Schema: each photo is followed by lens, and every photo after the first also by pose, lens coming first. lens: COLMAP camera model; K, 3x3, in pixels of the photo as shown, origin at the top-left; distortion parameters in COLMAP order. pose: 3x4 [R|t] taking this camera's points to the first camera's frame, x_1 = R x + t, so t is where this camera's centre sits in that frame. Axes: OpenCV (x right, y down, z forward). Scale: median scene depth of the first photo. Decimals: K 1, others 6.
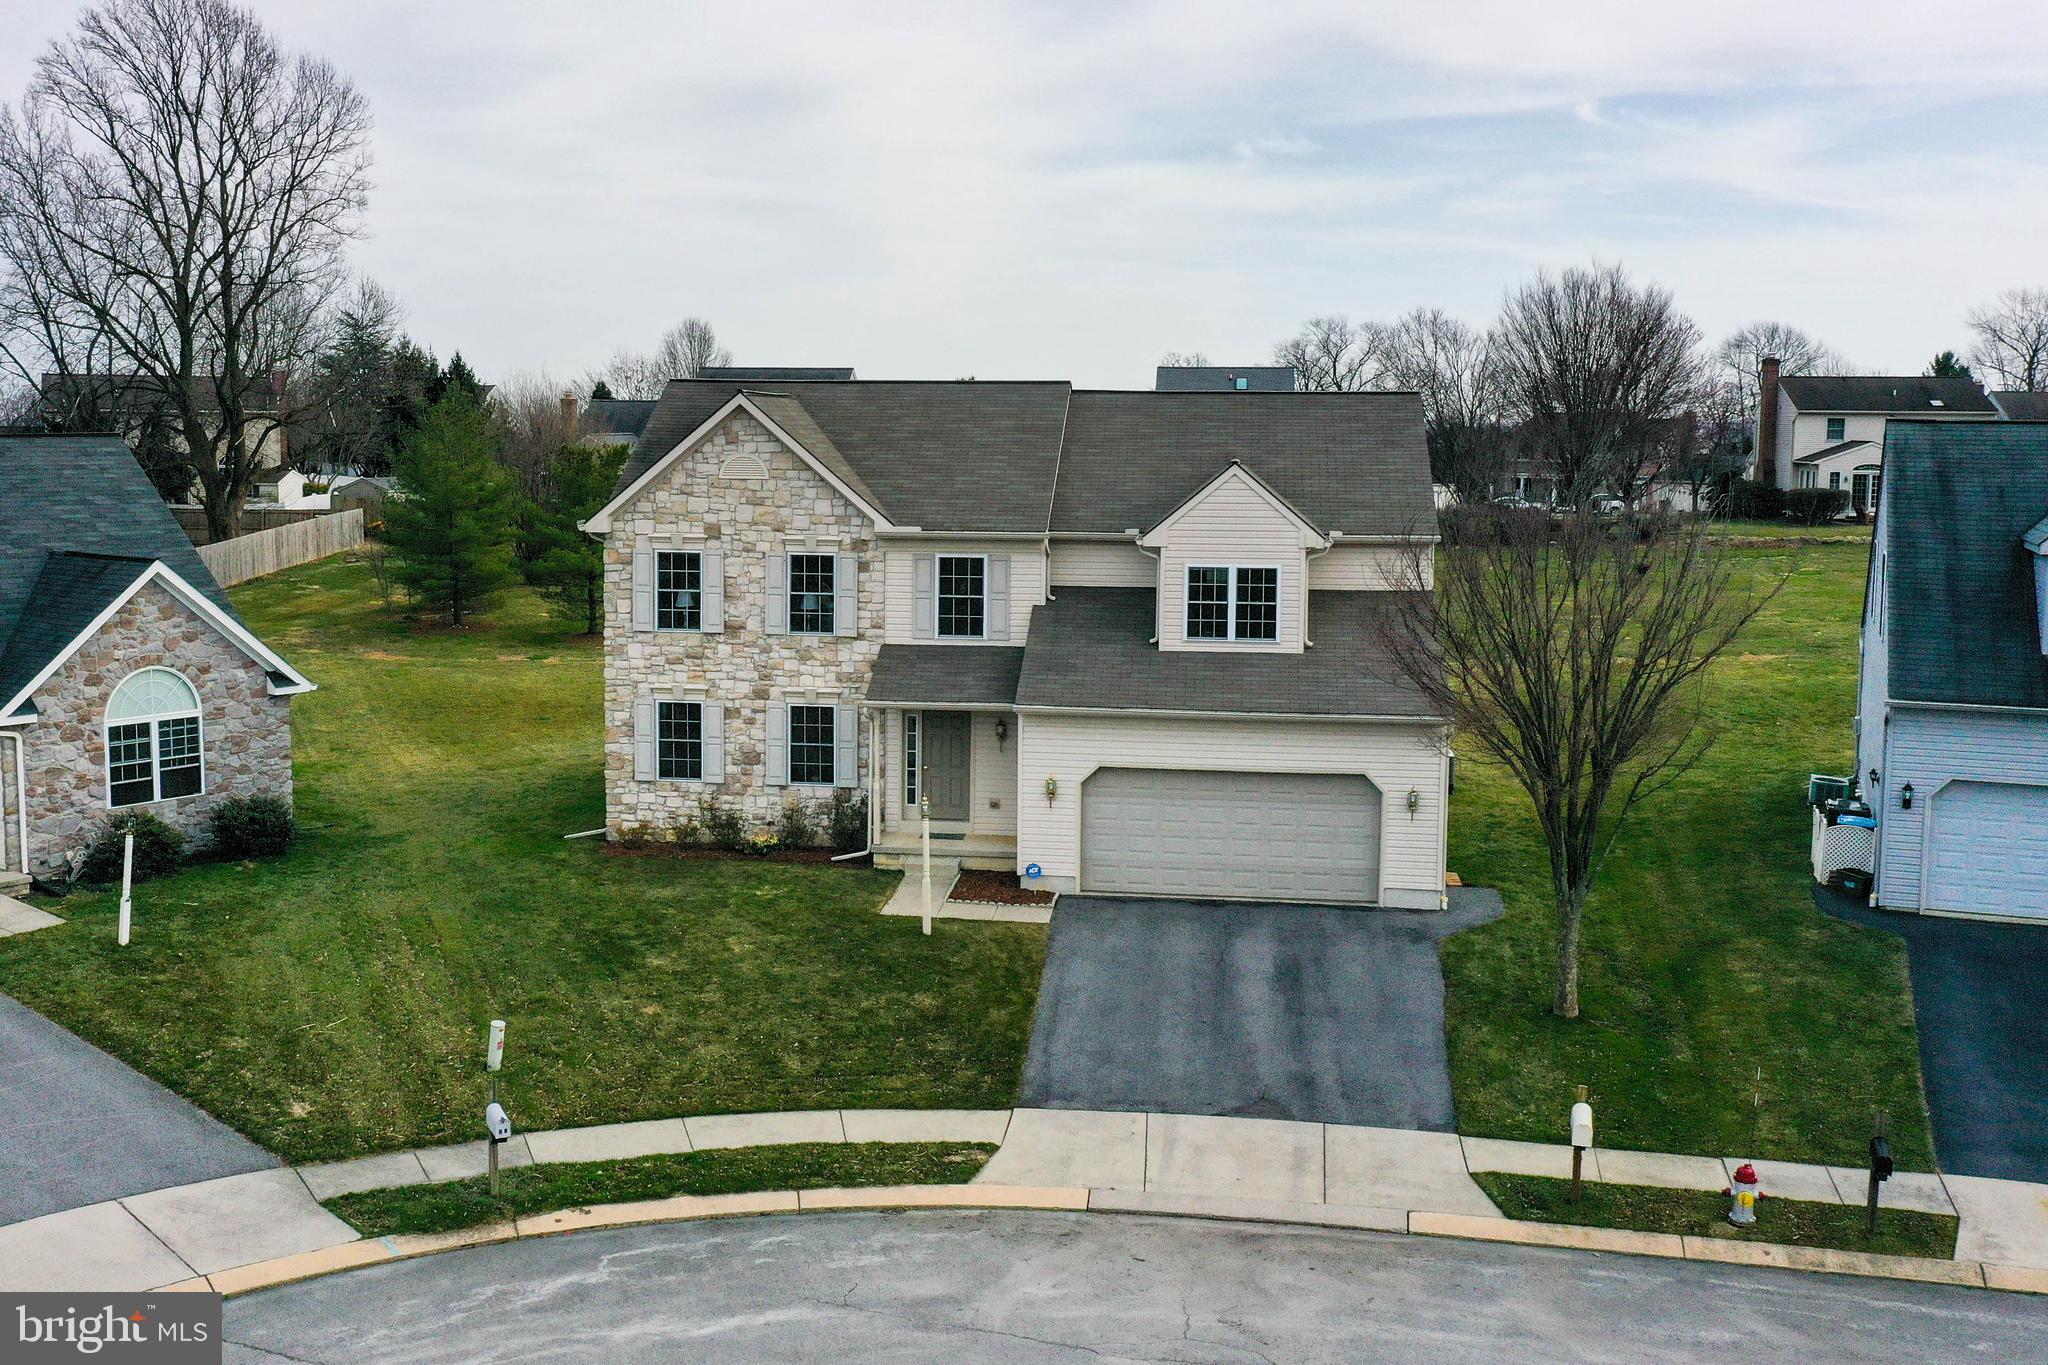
lens RADIAL K [[2073.2, 0, 1024.0], [0, 2073.2, 682.5], [0, 0, 1]] dist [-0.006988, -0.014073]
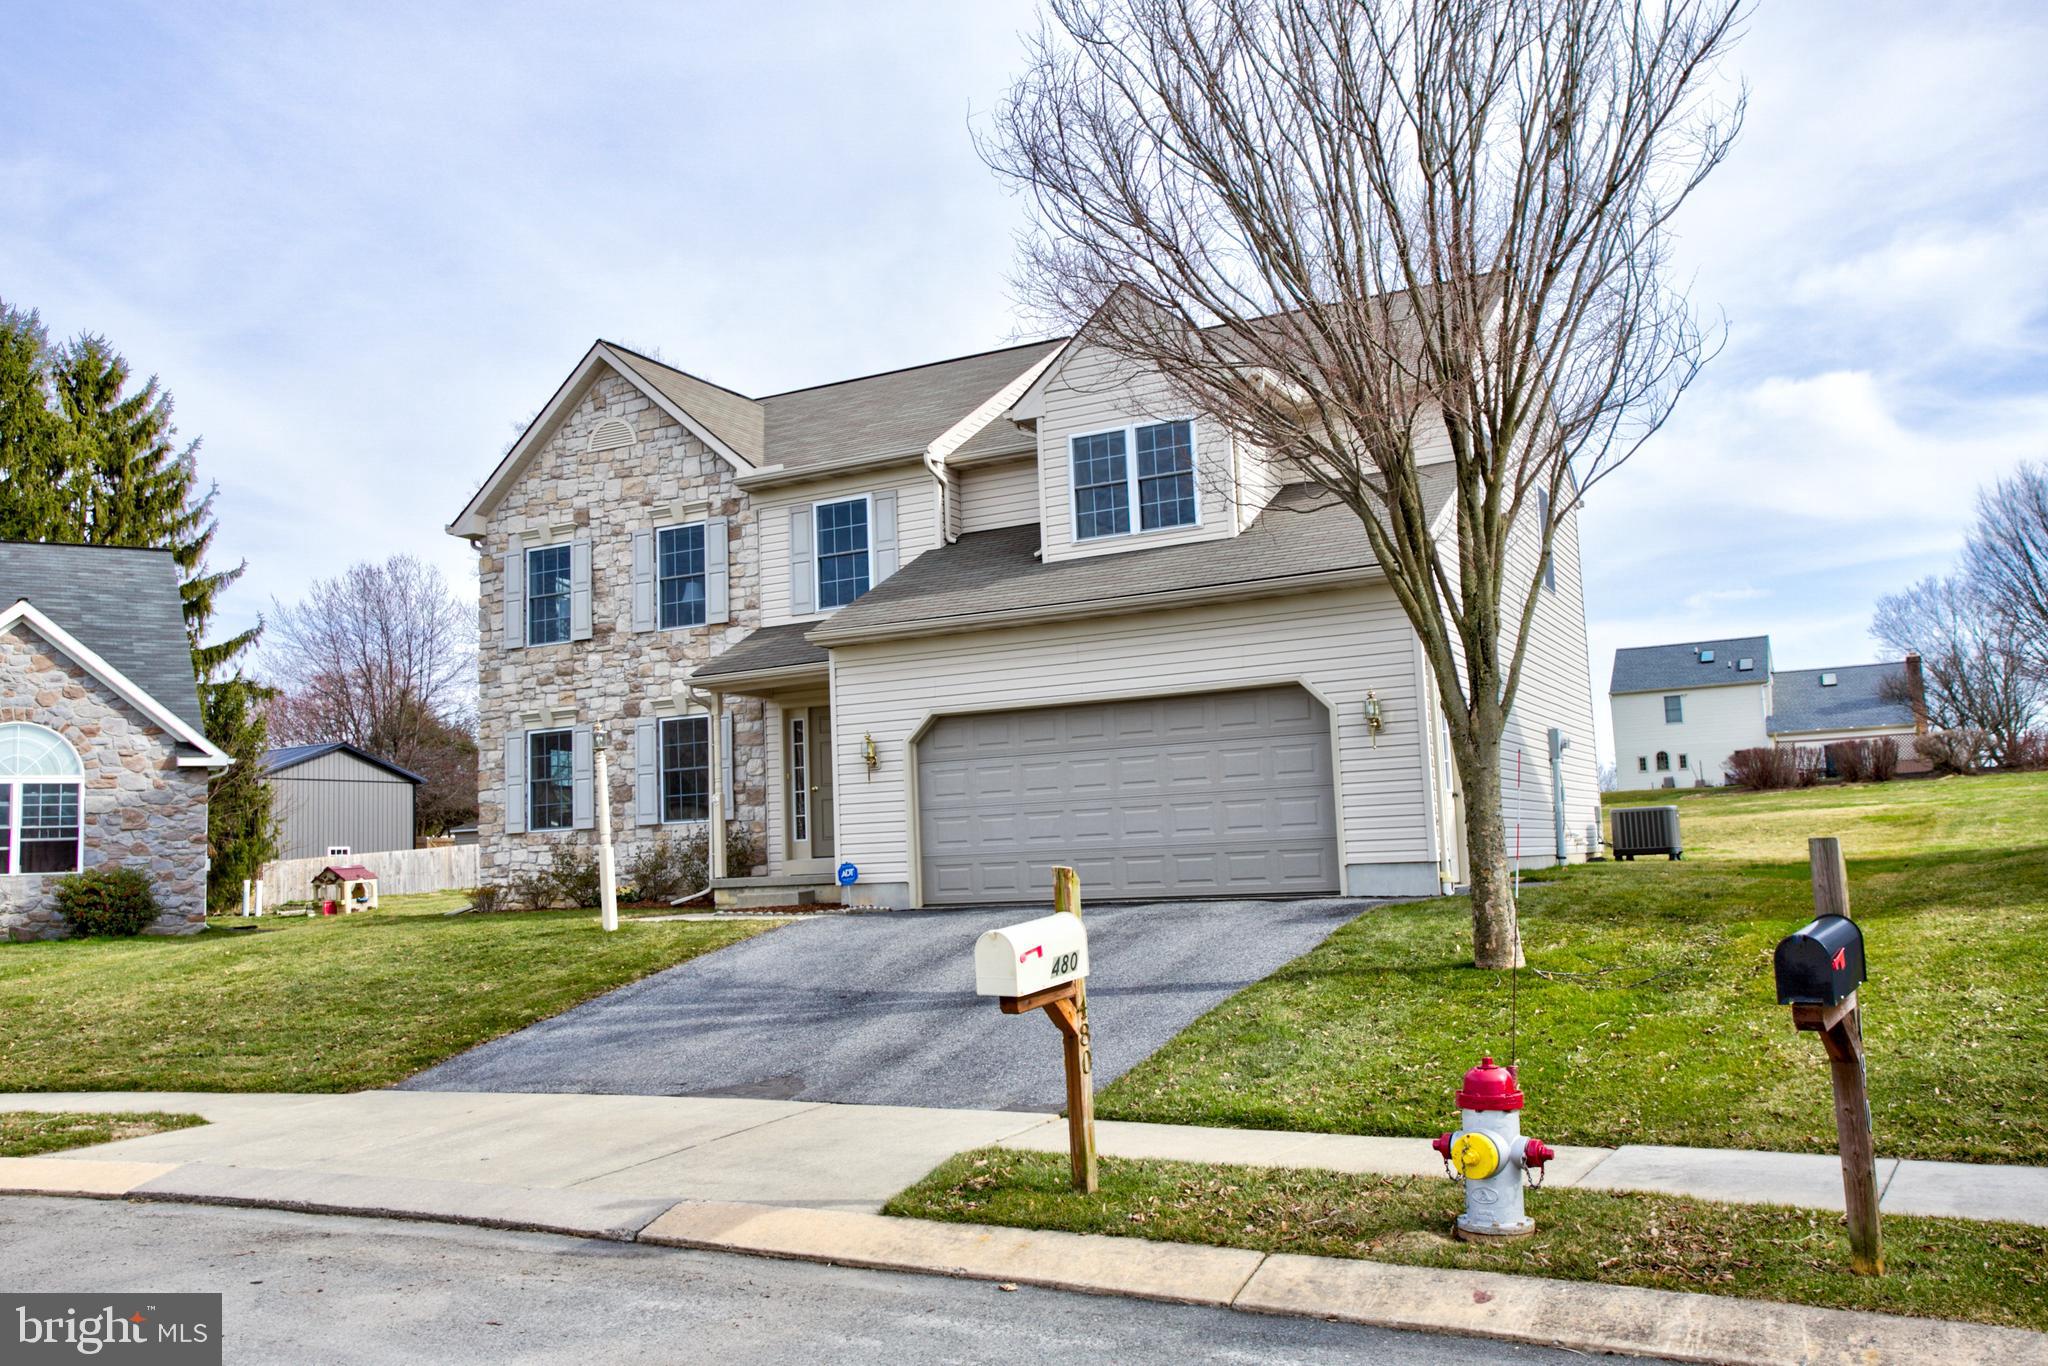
lens RADIAL K [[1767.0, 0, 1024.0], [0, 1767.0, 683.0], [0, 0, 1]] dist [0.005646, 0.019179]
pose [[0.935947, -0.087381, -0.341128, 0.245768], [0.006515, 0.972855, -0.231325, 0.153429], [0.352081, 0.214285, 0.911109, 0.439317]]
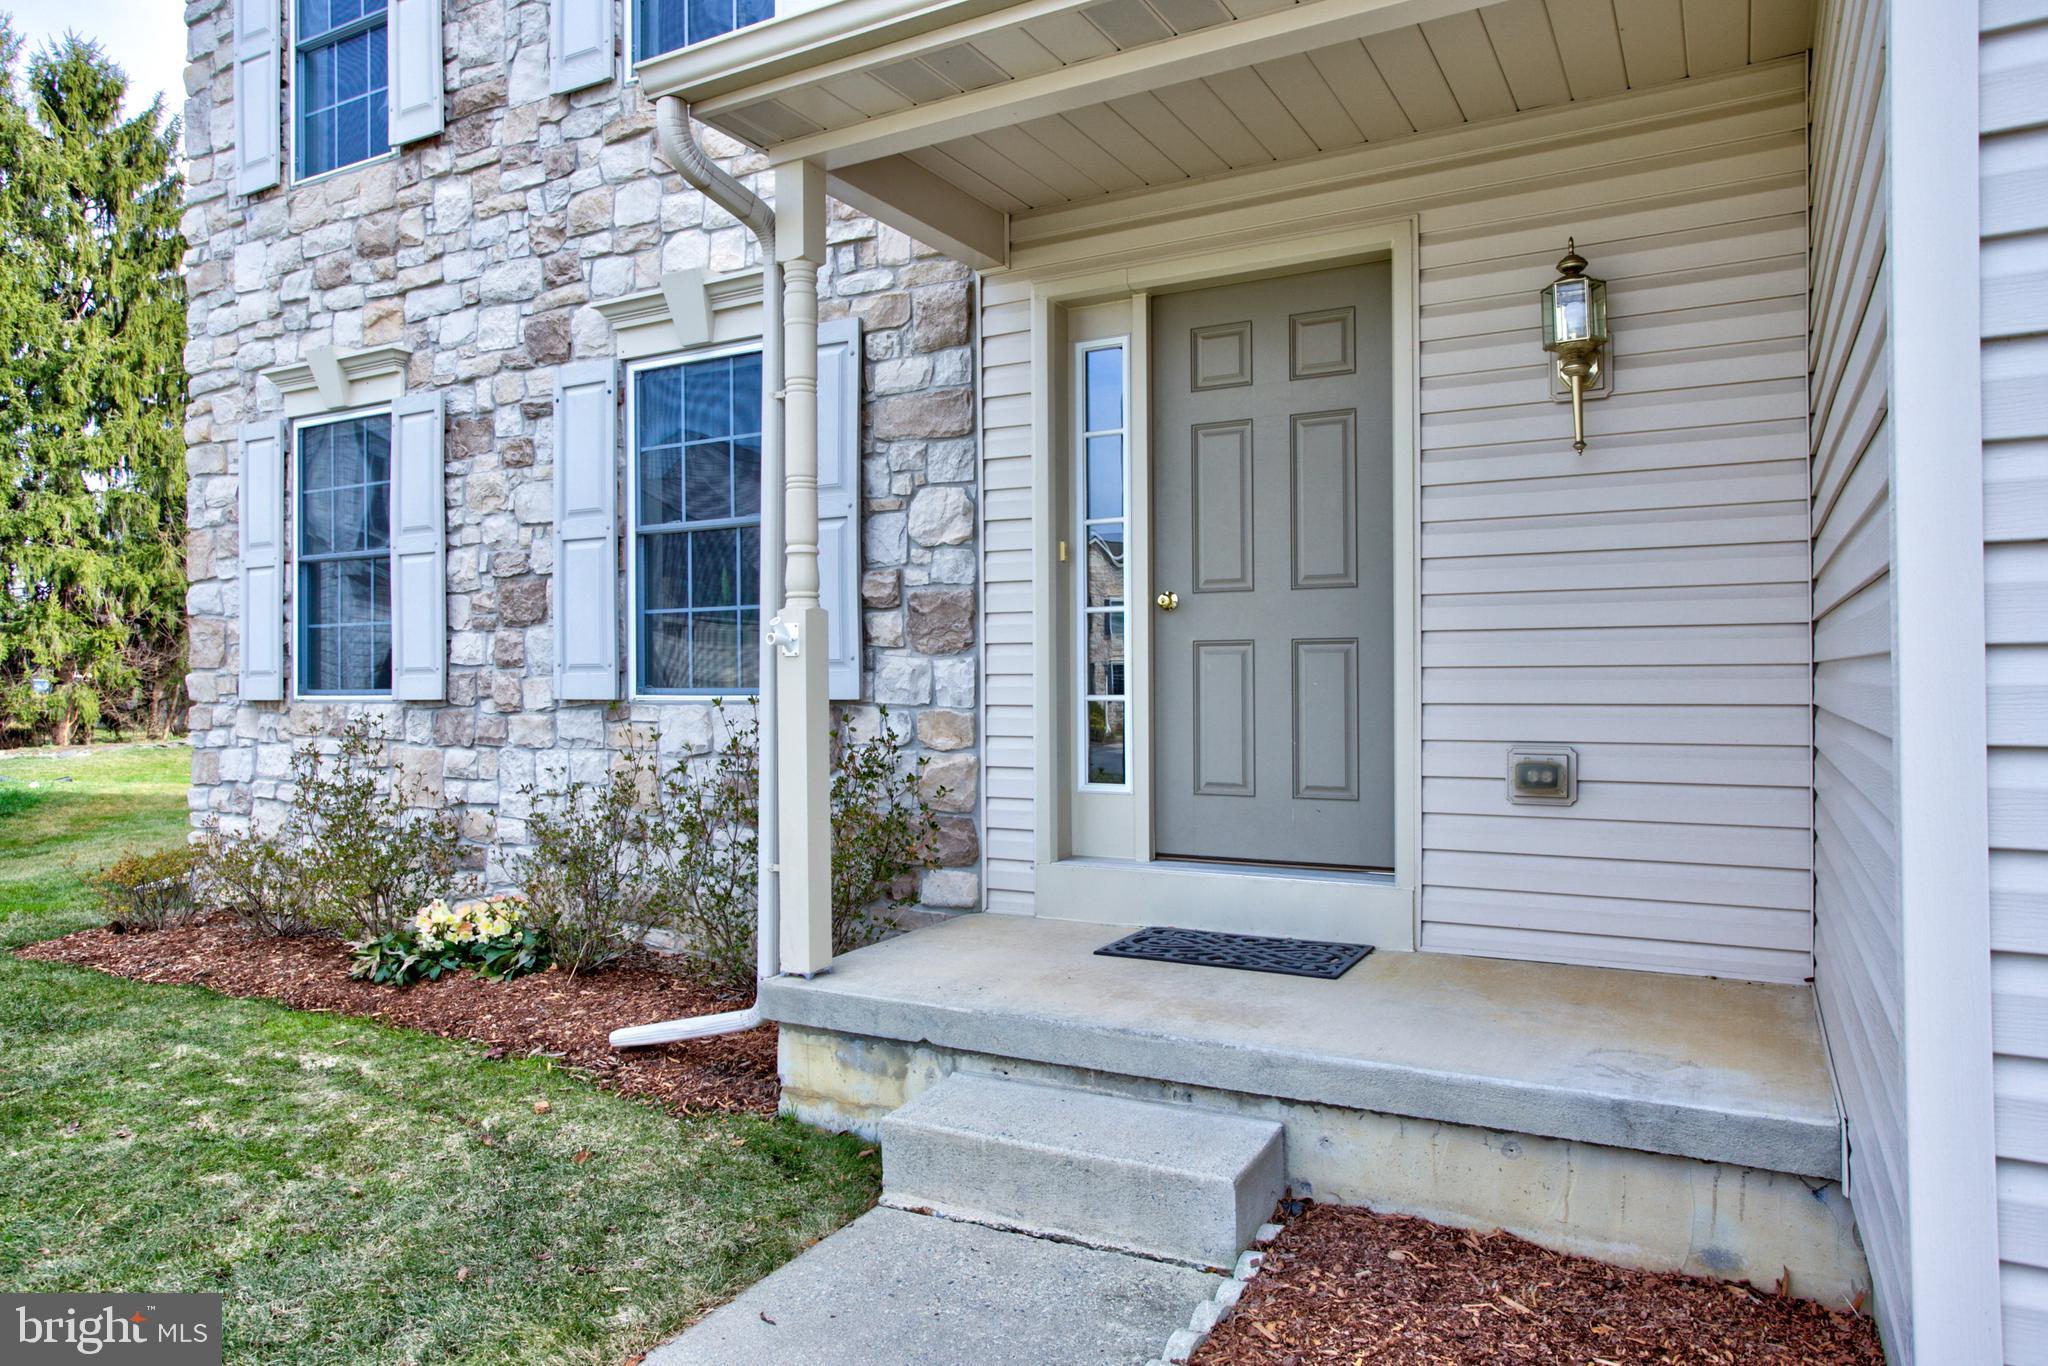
lens RADIAL K [[1298.9, 0, 1024.0], [0, 1298.9, 683.0], [0, 0, 1]] dist [-0.002428, 0.000549]
pose [[0.928936, -0.018629, -0.369771, -0.014237], [-0.029733, 0.991754, -0.124658, 0.065762], [0.369044, 0.126794, 0.920722, 0.886004]]
